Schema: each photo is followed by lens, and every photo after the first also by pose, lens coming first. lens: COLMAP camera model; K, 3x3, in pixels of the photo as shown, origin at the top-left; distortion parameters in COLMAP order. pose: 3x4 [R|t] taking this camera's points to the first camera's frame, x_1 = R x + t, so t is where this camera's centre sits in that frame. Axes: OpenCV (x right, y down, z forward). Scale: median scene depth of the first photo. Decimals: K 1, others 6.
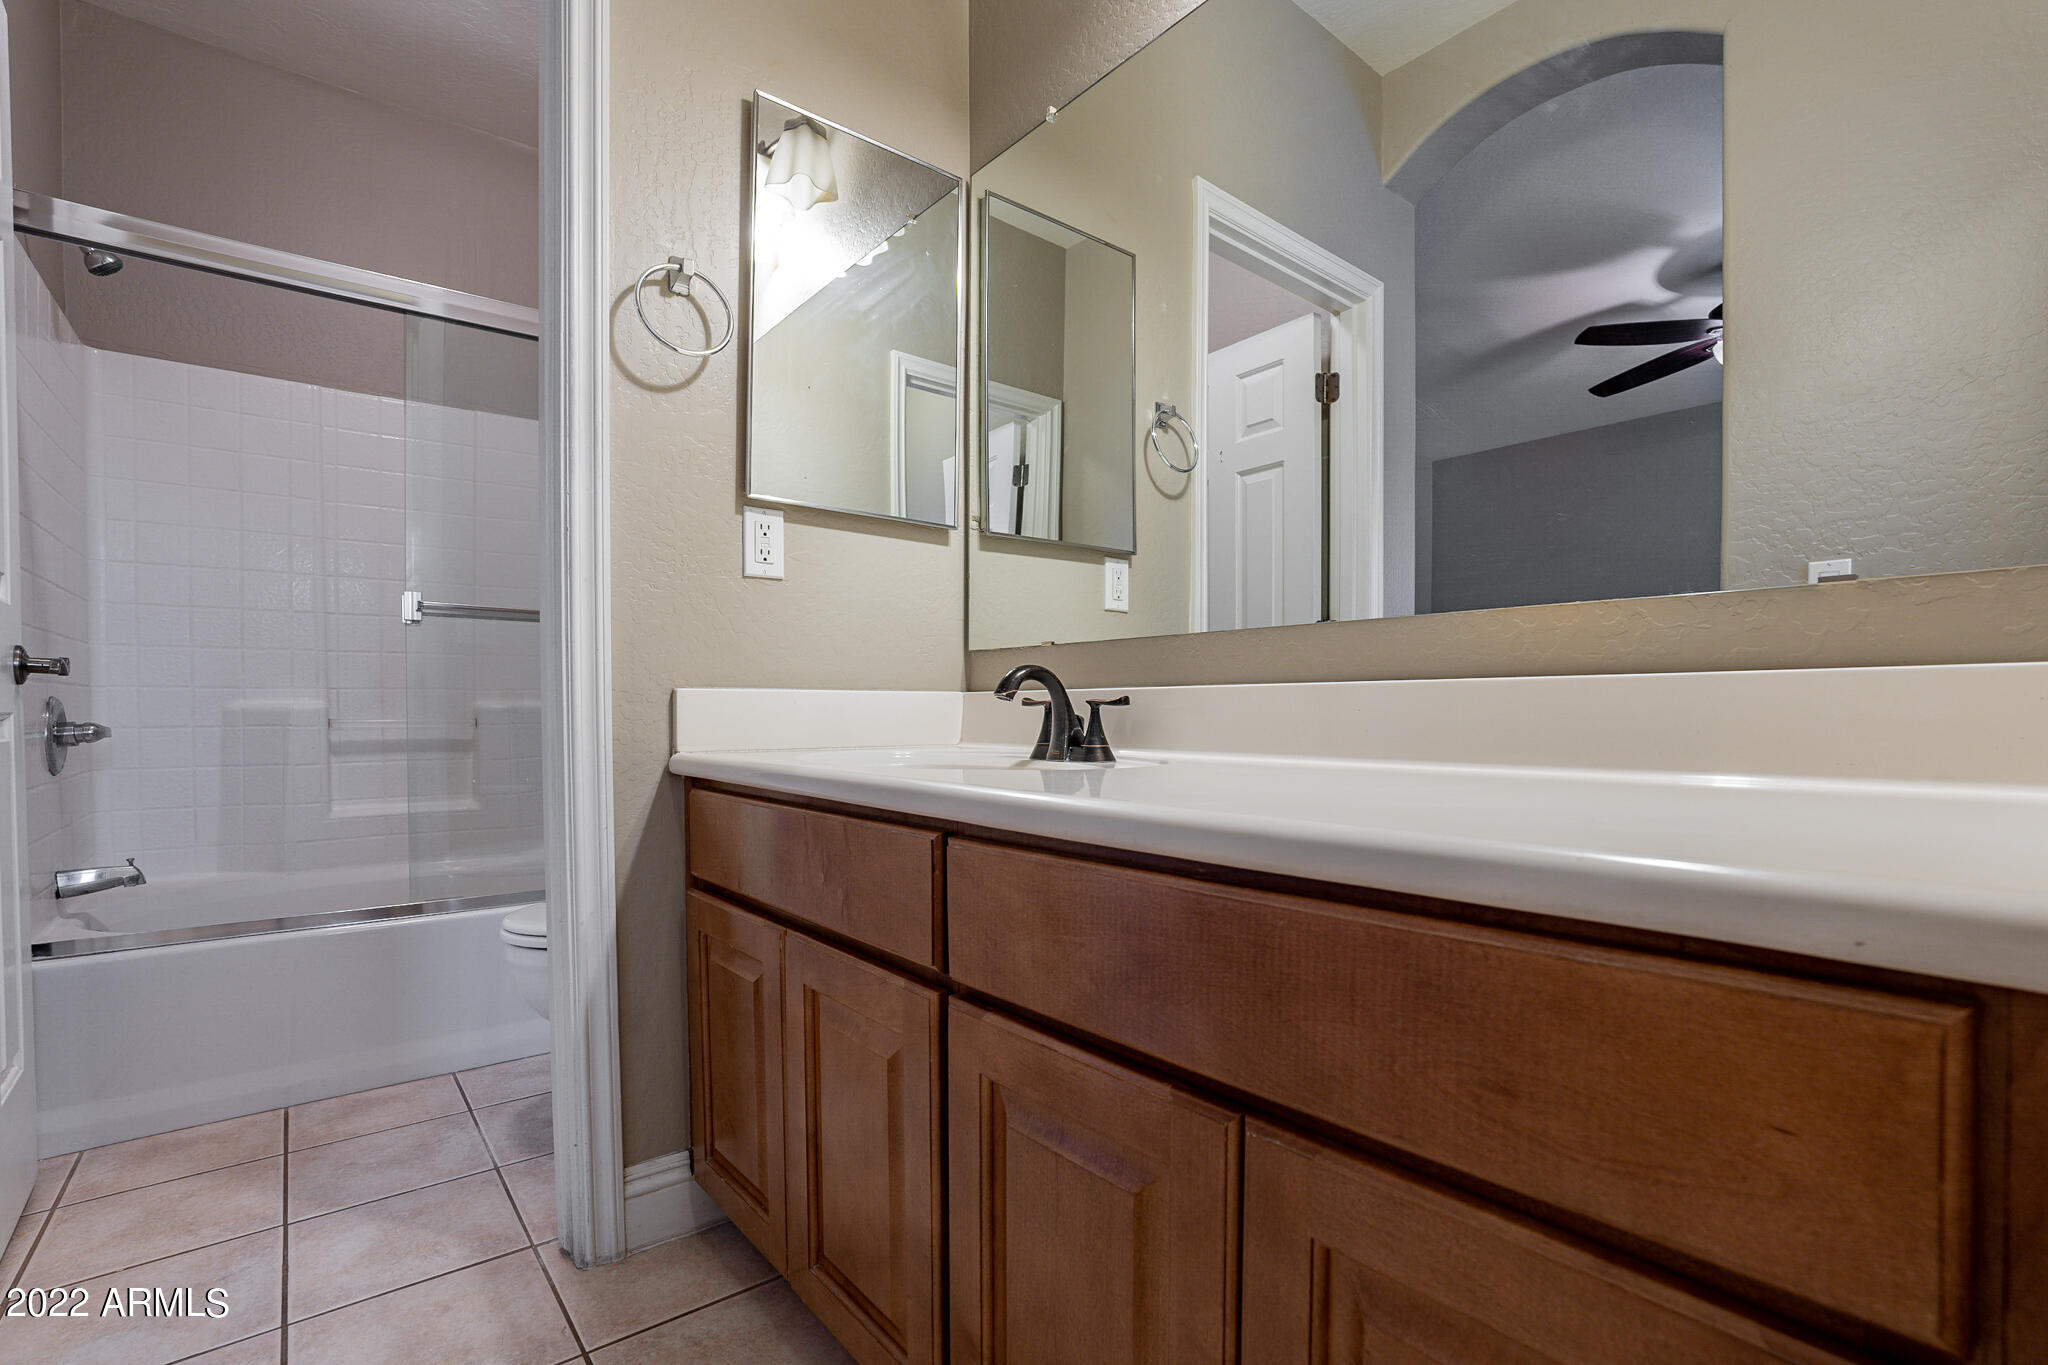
lens RADIAL K [[900.1, 0, 987.2], [0, 900.1, 689.5], [0, 0, 1]] dist [-0.084363, 0.019132]
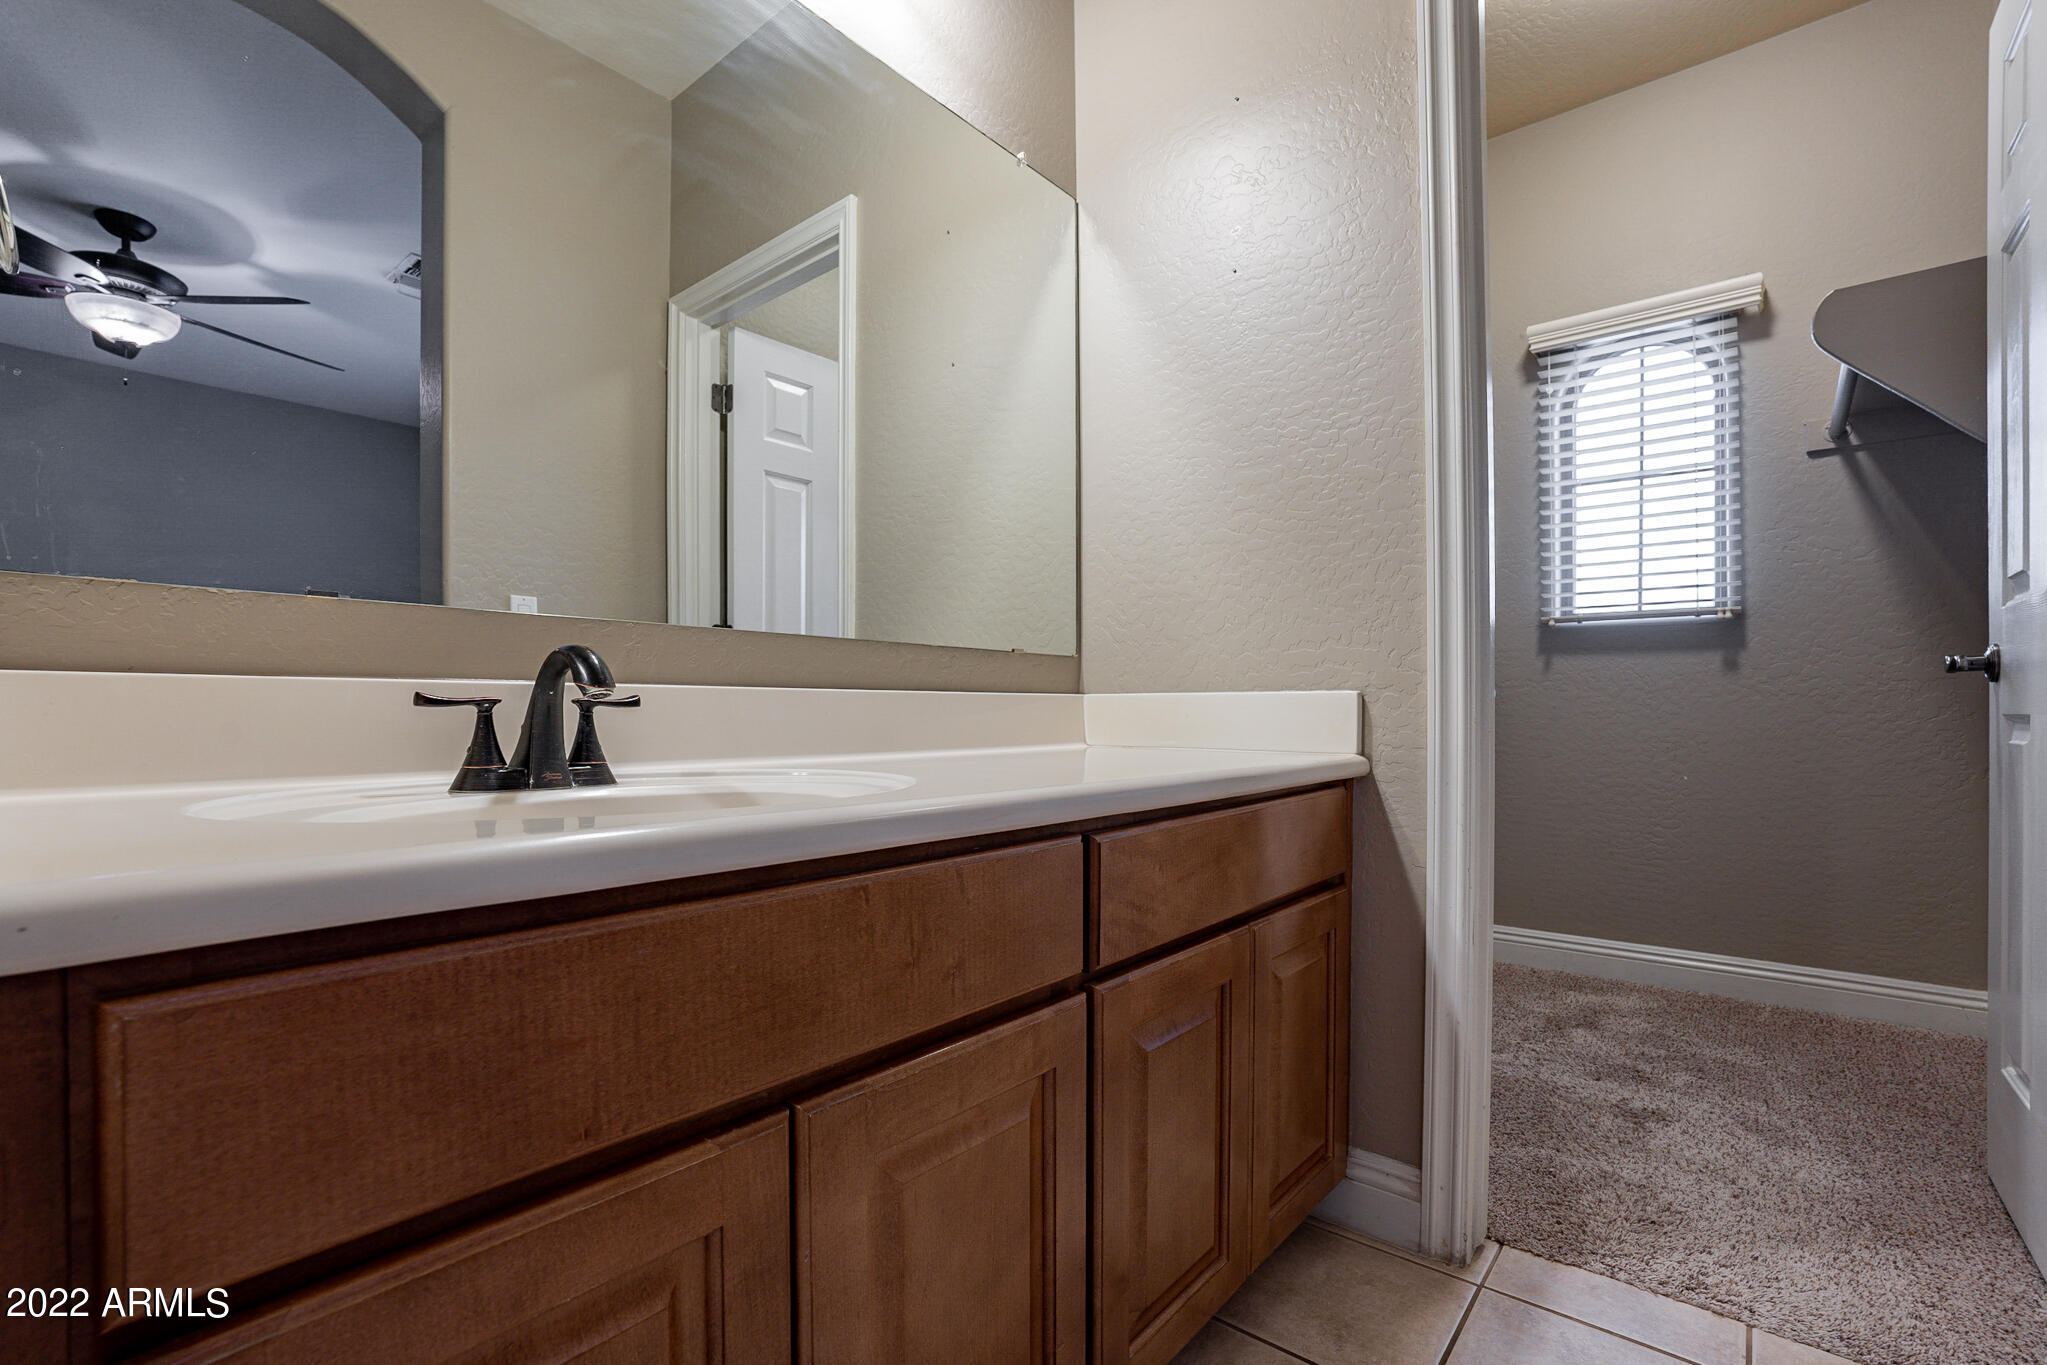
lens RADIAL K [[899.6, 0, 986.8], [0, 899.6, 689.5], [0, 0, 1]] dist [-0.084363, 0.019132]
pose [[-0.179339, 0.023047, 0.983517, -0.691188], [-0.016480, 0.999515, -0.026426, 0.018431], [-0.983649, -0.020948, -0.178872, 0.868396]]
